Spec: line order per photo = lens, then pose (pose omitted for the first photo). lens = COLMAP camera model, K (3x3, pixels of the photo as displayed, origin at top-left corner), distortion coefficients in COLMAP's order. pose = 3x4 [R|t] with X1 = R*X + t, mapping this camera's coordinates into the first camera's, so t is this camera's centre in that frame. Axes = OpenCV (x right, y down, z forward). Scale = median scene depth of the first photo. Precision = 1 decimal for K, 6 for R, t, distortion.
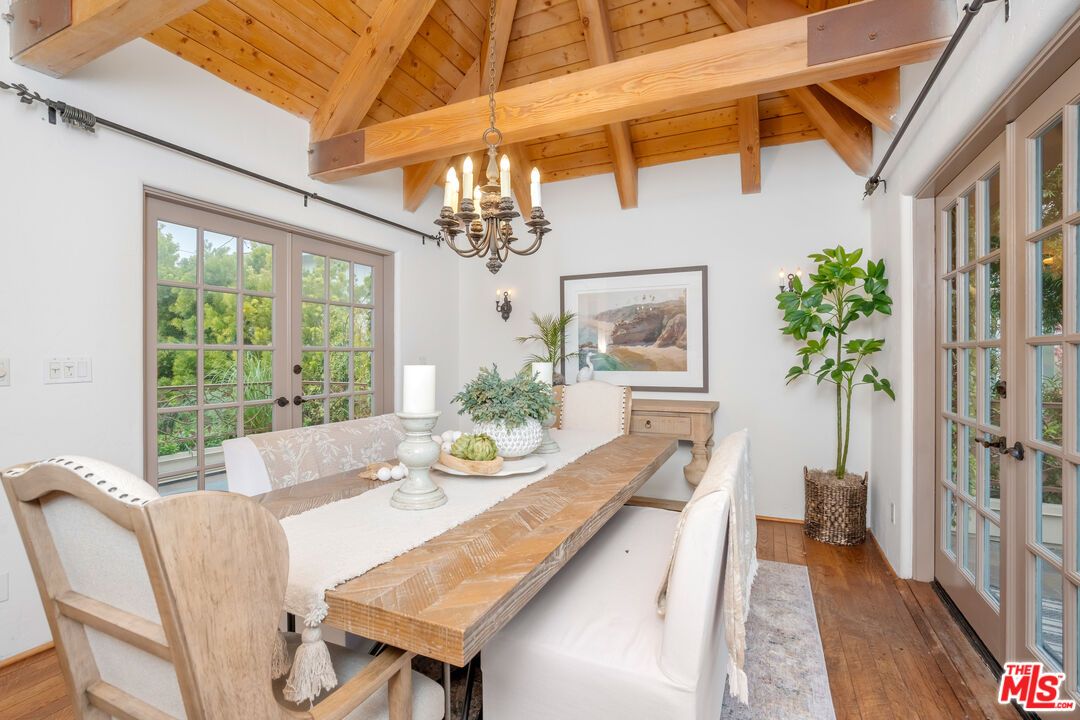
lens RADIAL K [[496.9, 0, 540.0], [0, 496.9, 360.0], [0, 0, 1]] dist [-0.044133, 0.018924]
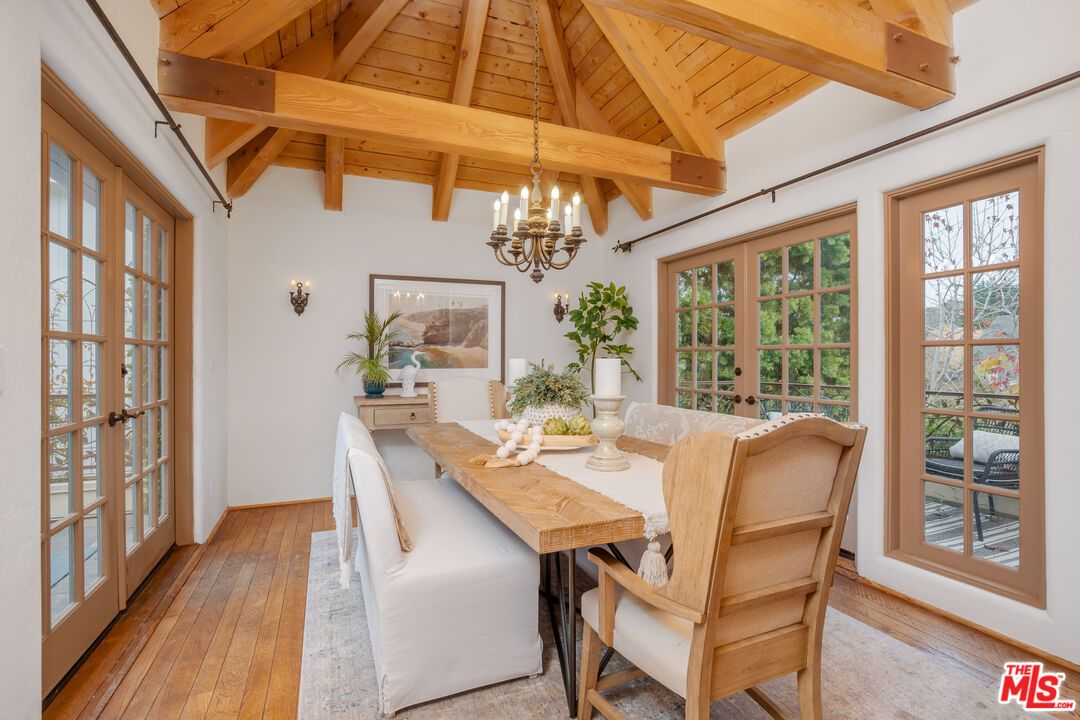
lens RADIAL K [[496.9, 0, 540.0], [0, 496.9, 360.0], [0, 0, 1]] dist [-0.044133, 0.018924]
pose [[0.670899, -0.001398, 0.741547, -0.502083], [0.004211, 0.999989, -0.001925, 0.006093], [-0.741537, 0.004414, 0.670898, 0.103145]]
